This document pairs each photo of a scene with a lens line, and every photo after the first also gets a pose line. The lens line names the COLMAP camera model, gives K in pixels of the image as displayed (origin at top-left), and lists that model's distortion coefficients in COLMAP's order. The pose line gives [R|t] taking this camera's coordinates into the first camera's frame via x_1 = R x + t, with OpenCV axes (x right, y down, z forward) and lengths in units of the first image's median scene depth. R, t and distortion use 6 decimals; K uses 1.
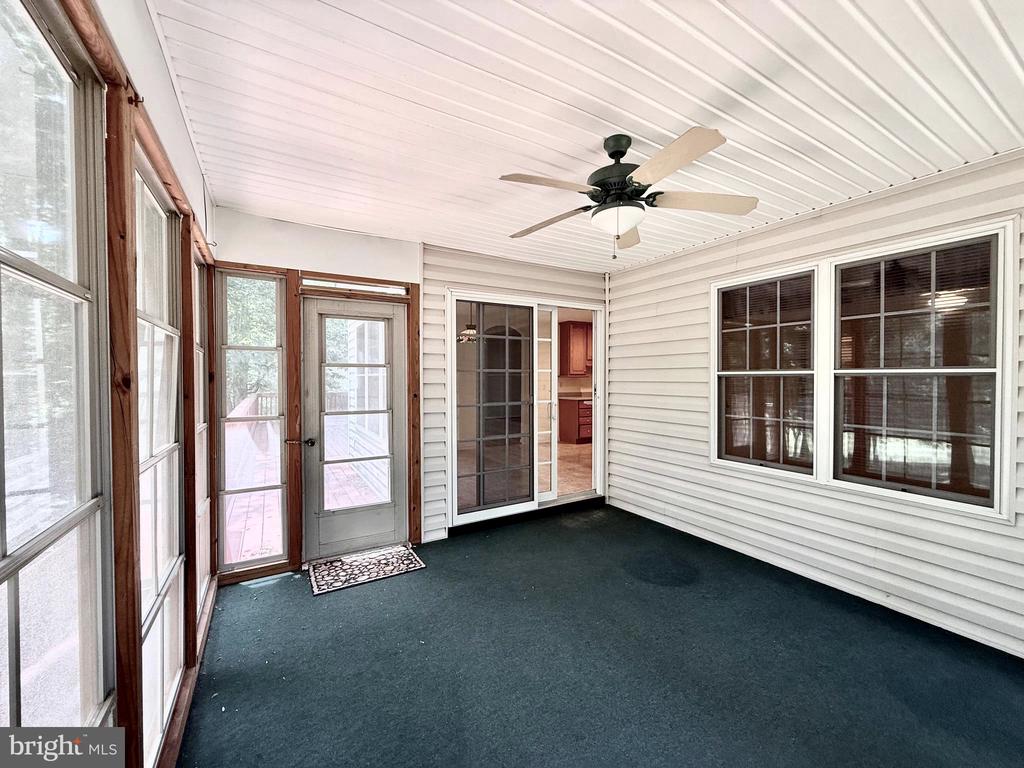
lens RADIAL K [[409.1, 0, 508.7], [0, 409.1, 384.6], [0, 0, 1]] dist [0.001771, 0.000493]
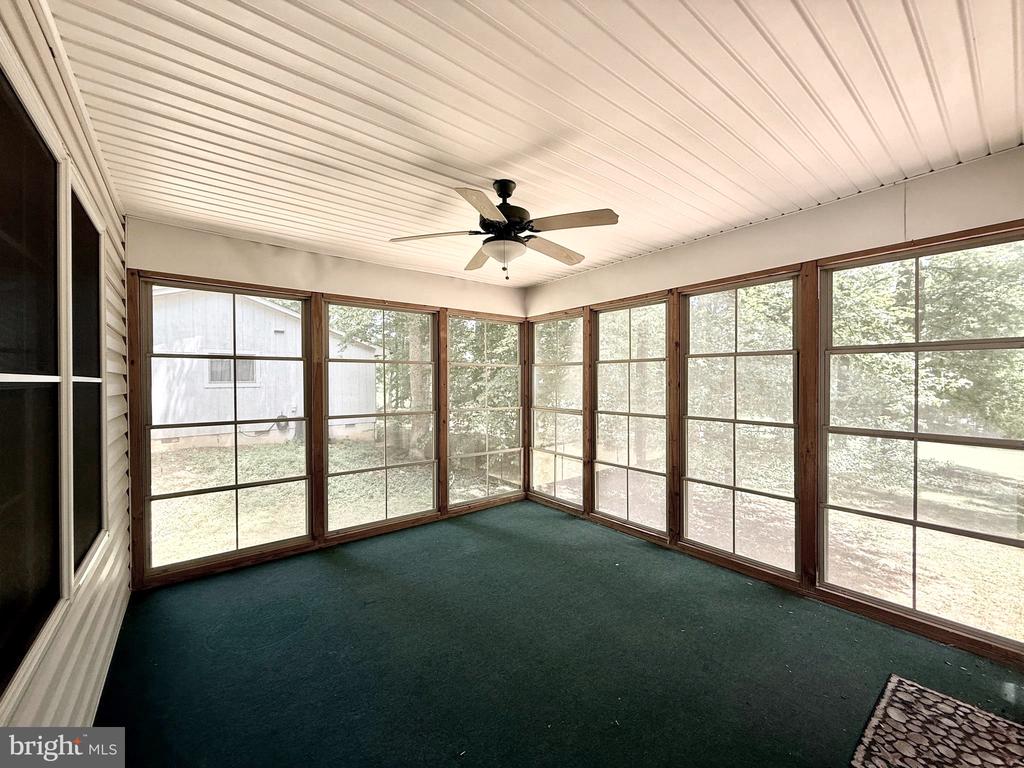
lens RADIAL K [[404.0, 0, 512.0], [0, 404.0, 384.0], [0, 0, 1]] dist [-0.000982, -0.000010]
pose [[-0.991212, 0.008802, -0.131989, 0.240538], [0.006017, 0.999751, 0.021488, -0.025722], [0.132145, 0.020505, -0.991018, 1.293155]]
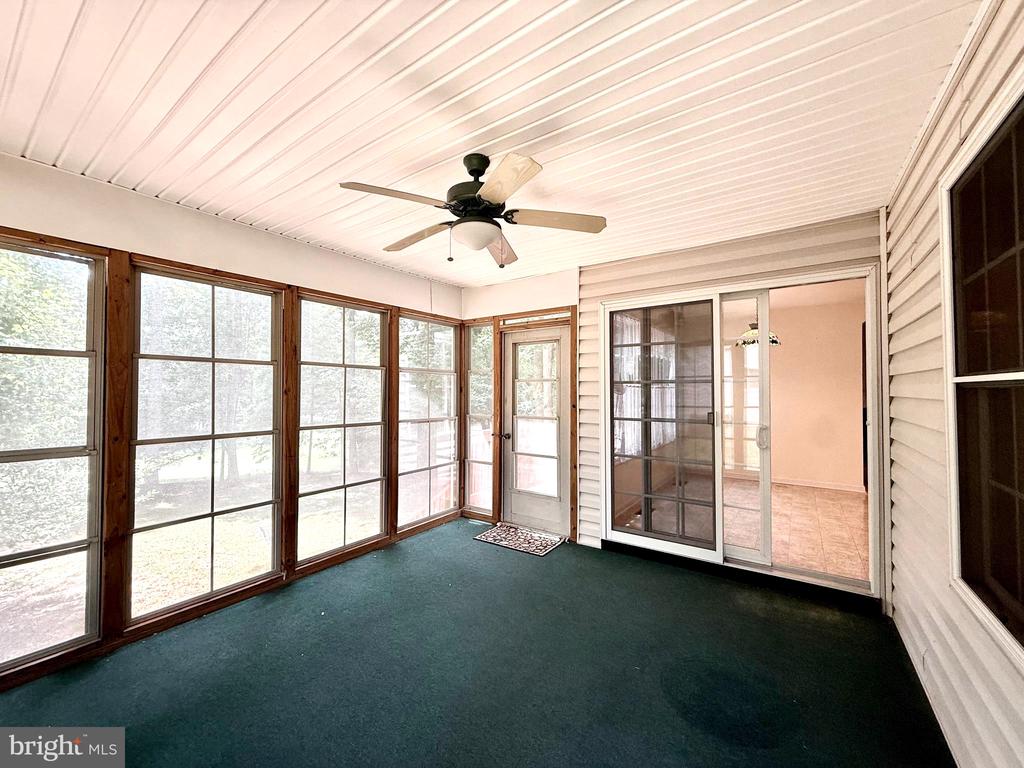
lens RADIAL K [[409.1, 0, 508.7], [0, 409.1, 384.6], [0, 0, 1]] dist [0.001771, 0.000493]
pose [[0.415114, -0.011025, -0.909703, 0.730816], [-0.015076, 0.999706, -0.018995, -0.008070], [0.909645, 0.021599, 0.414825, 0.393708]]
